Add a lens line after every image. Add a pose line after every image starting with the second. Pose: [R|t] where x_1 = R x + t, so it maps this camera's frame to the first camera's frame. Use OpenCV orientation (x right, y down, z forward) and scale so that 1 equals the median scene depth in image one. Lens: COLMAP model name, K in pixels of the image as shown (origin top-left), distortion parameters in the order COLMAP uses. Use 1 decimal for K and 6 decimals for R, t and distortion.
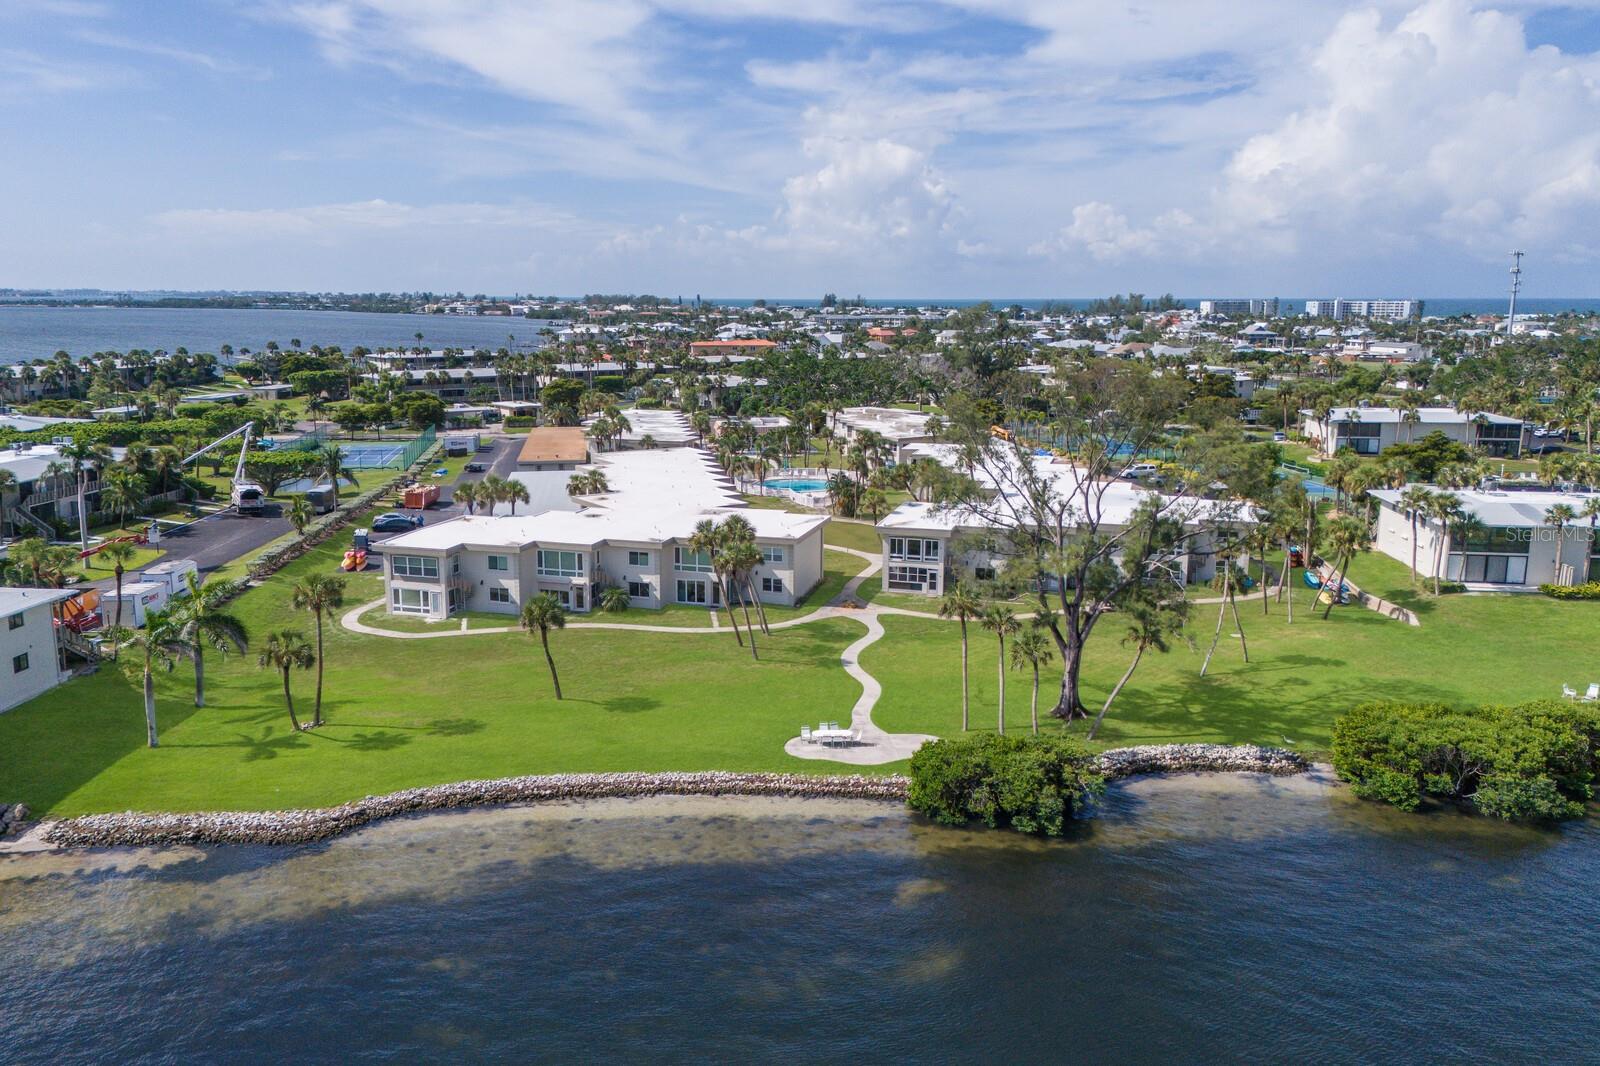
lens RADIAL K [[1214.2, 0, 800.0], [0, 1214.2, 533.0], [0, 0, 1]] dist [0.046221, -0.009673]
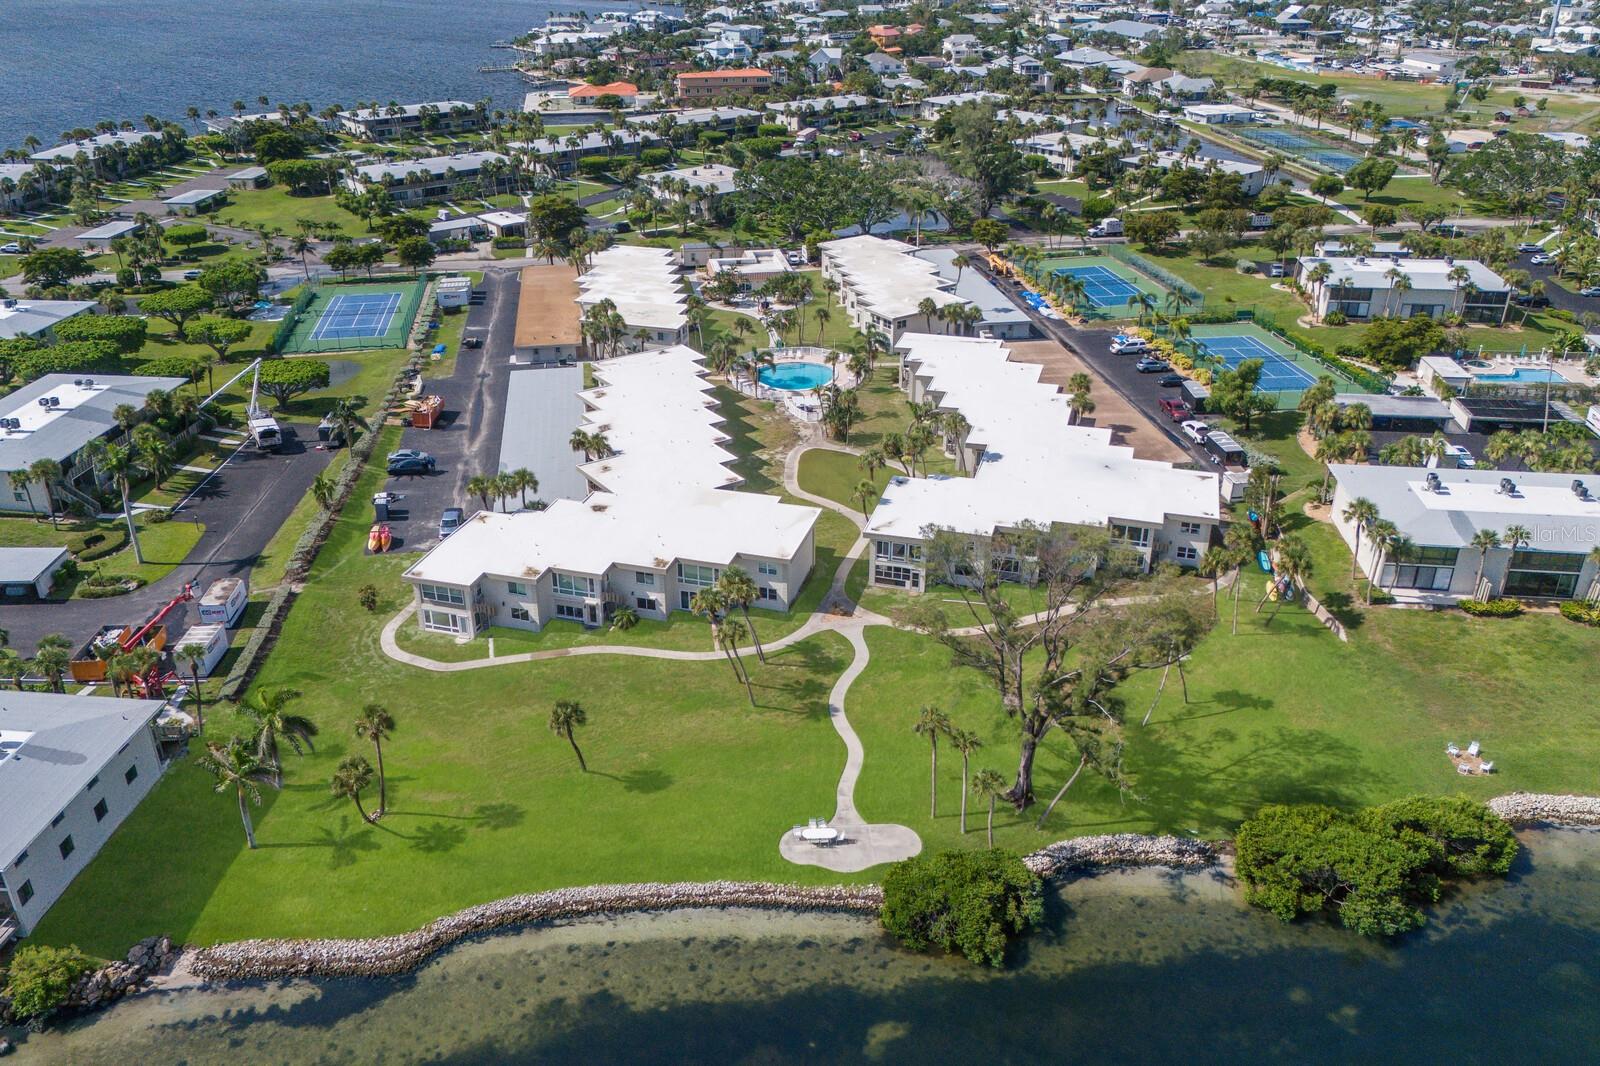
lens RADIAL K [[1240.7, 0, 800.0], [0, 1240.7, 533.0], [0, 0, 1]] dist [0.007961, -0.004650]
pose [[0.999981, -0.006116, -0.000250, 0.009690], [0.005956, 0.962763, 0.270280, -0.446566], [-0.001412, -0.270276, 0.962782, -0.084498]]
